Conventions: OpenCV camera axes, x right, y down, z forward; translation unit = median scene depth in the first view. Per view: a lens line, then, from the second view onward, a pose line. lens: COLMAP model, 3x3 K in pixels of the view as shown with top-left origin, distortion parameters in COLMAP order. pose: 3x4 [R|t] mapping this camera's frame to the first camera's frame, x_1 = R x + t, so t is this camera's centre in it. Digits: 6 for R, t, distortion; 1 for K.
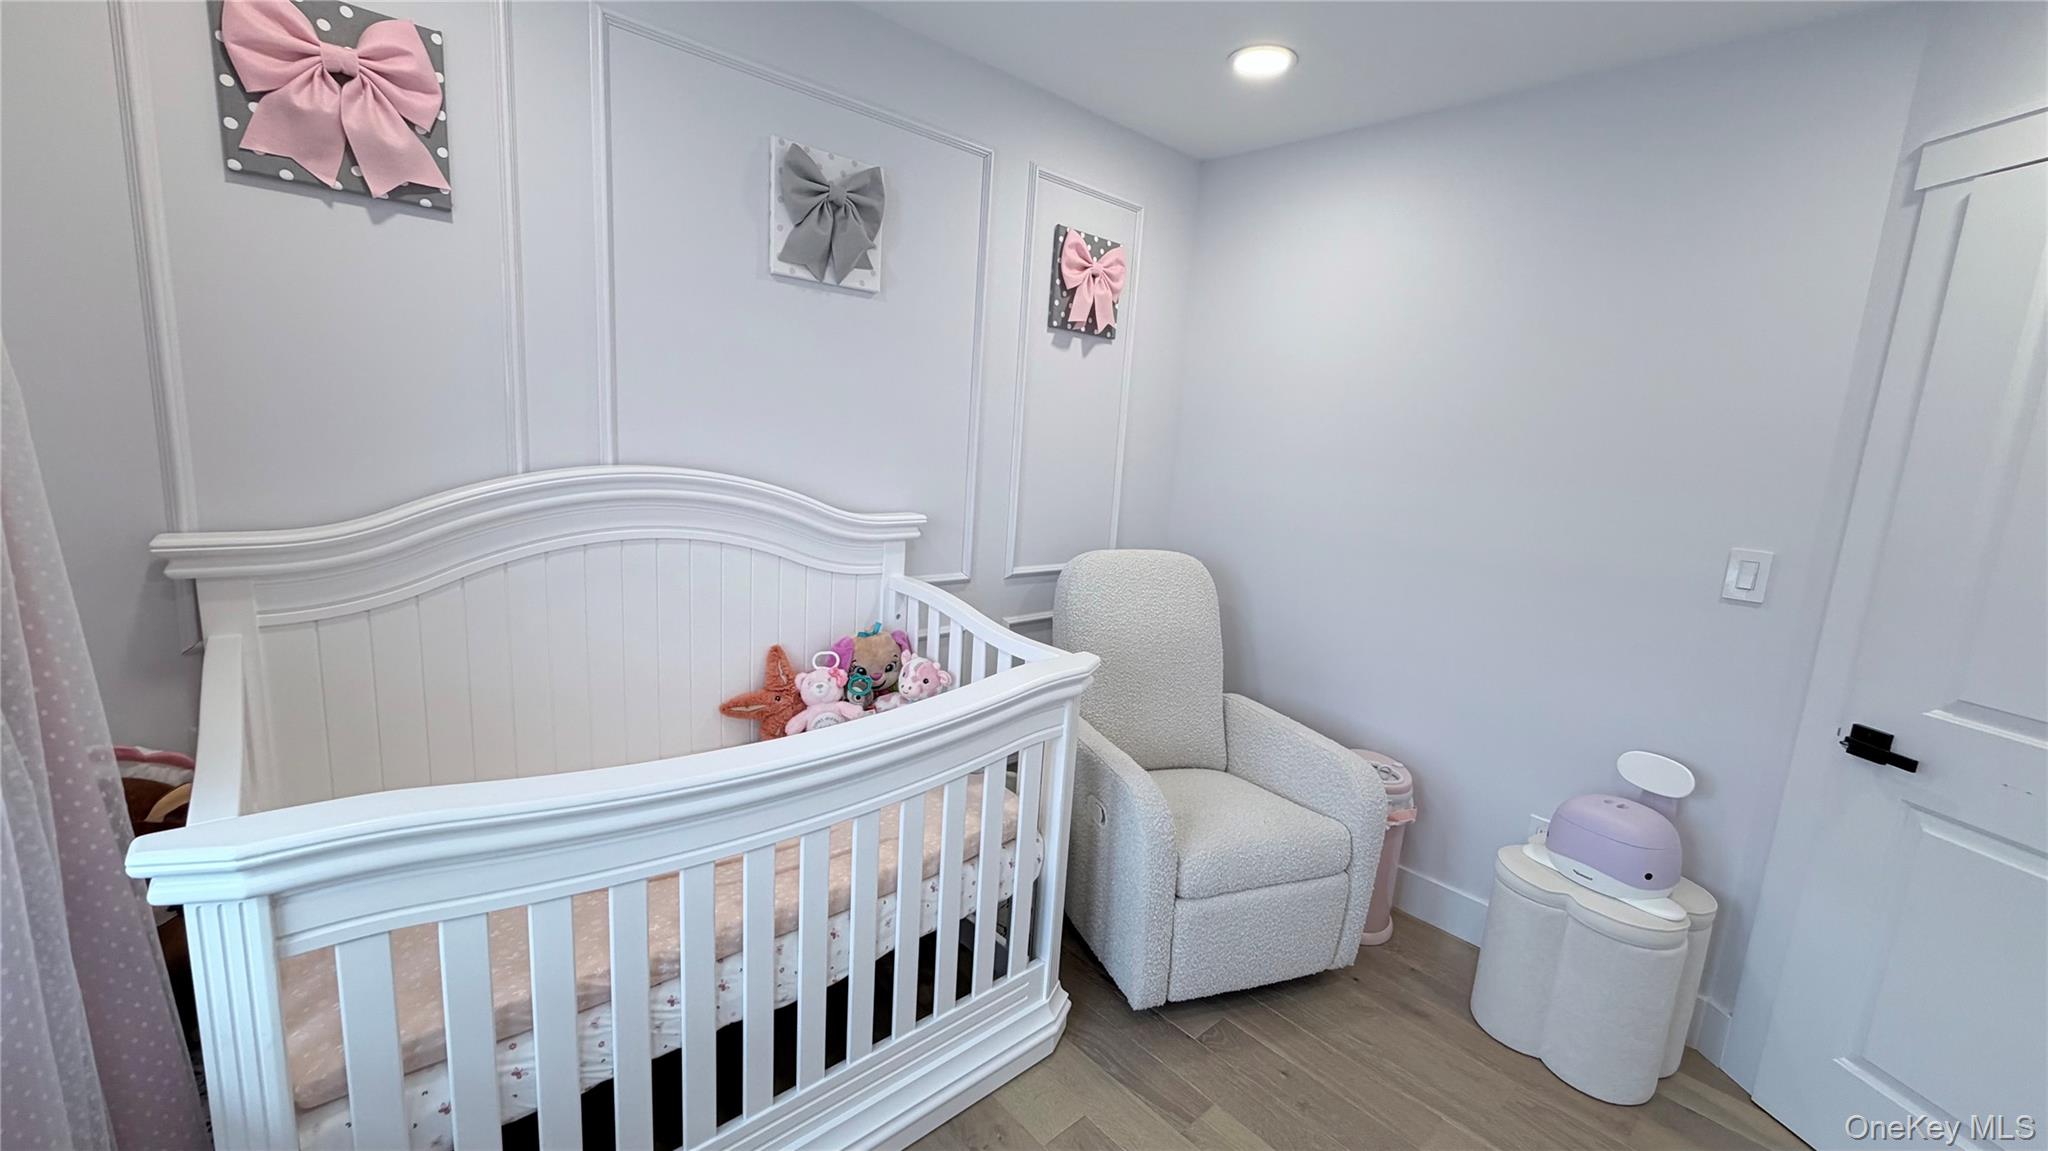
lens RADIAL K [[851.0, 0, 1024.0], [0, 851.0, 575.5], [0, 0, 1]] dist [-0.001079, 0.000479]
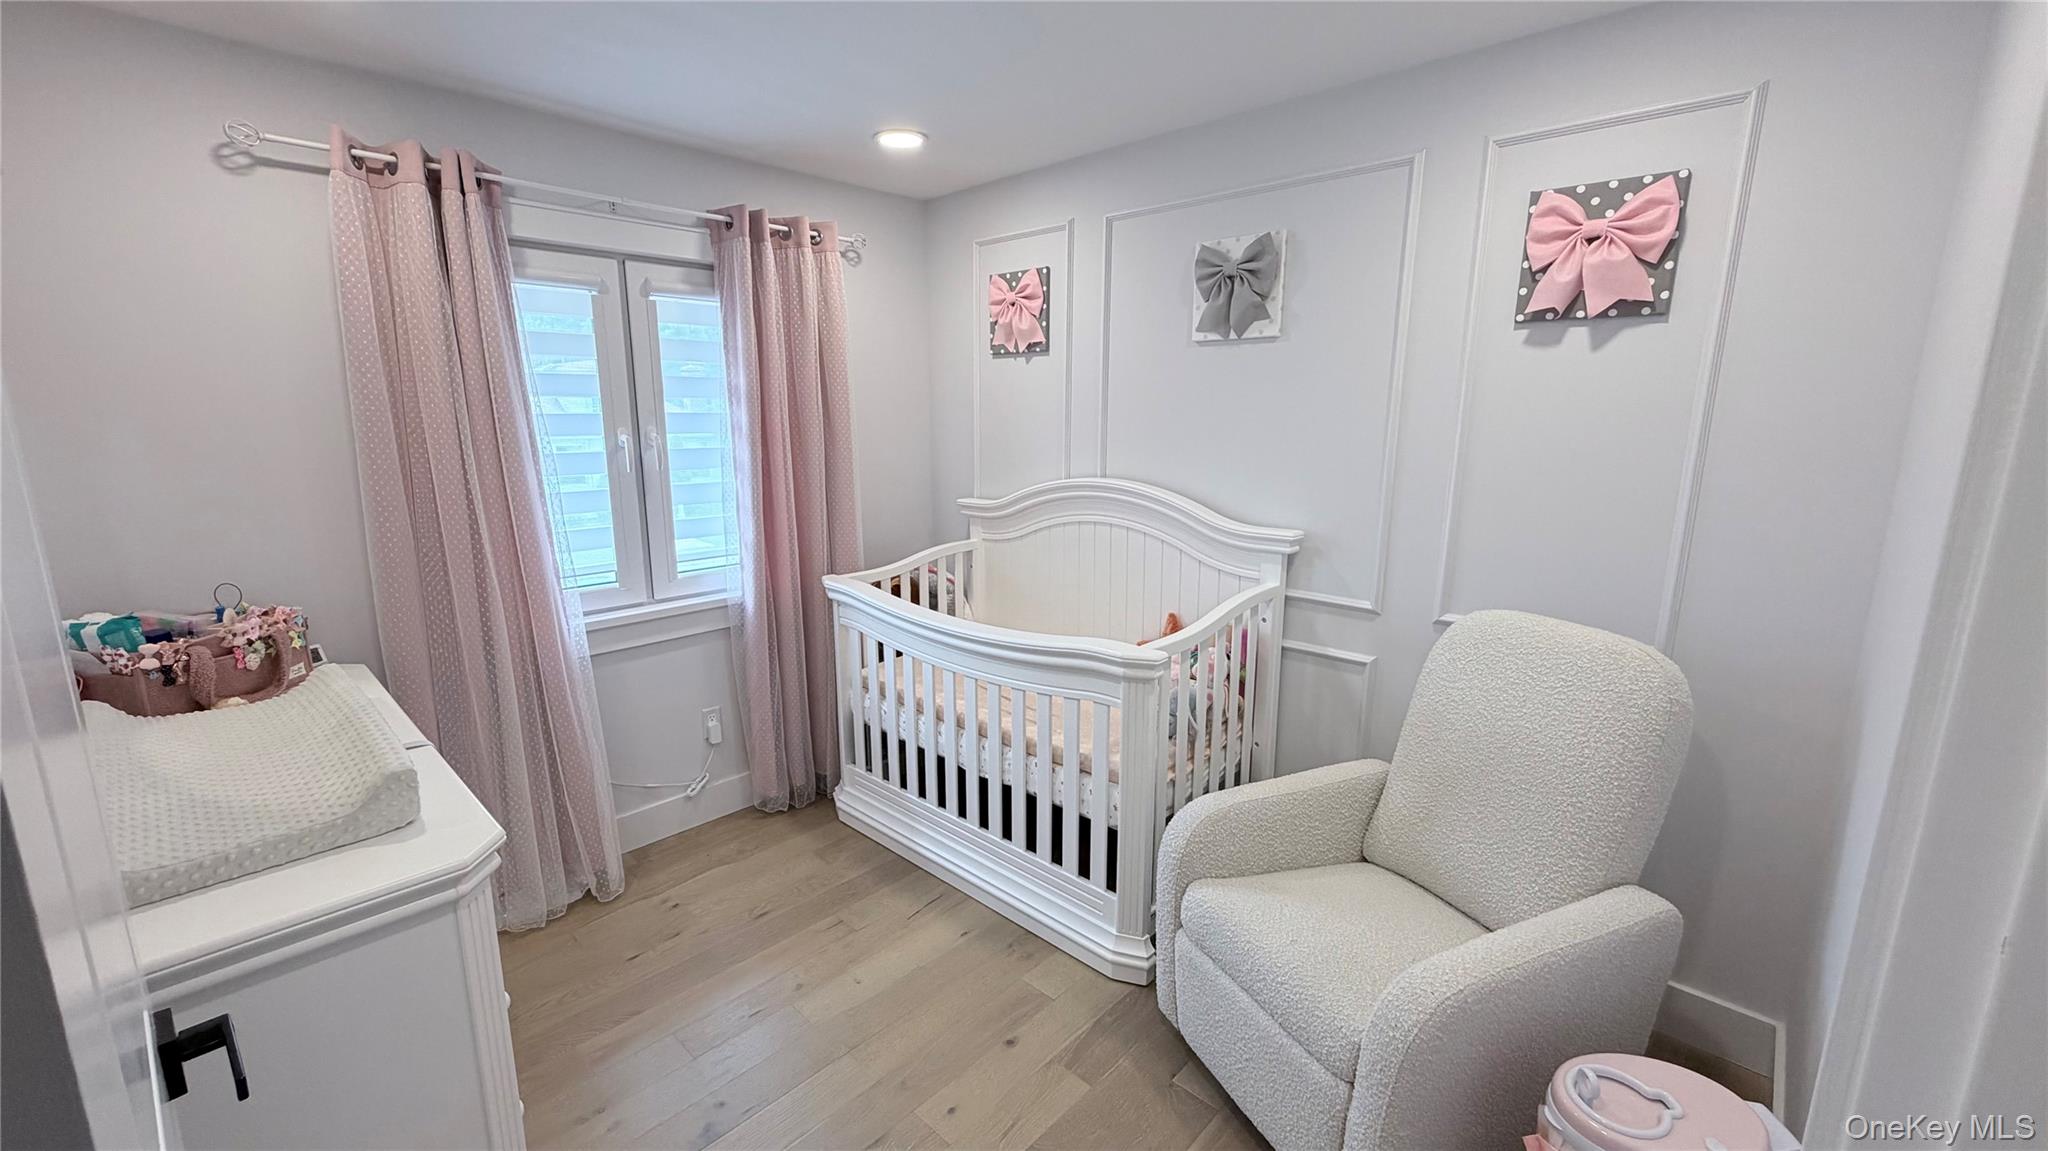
lens RADIAL K [[812.9, 0, 1024.0], [0, 812.9, 575.5], [0, 0, 1]] dist [0.000117, 0.000053]
pose [[0.056084, 0.125573, -0.990498, 0.992183], [-0.173794, 0.978142, 0.114166, -0.084753], [0.983184, 0.165739, 0.076682, 0.662345]]
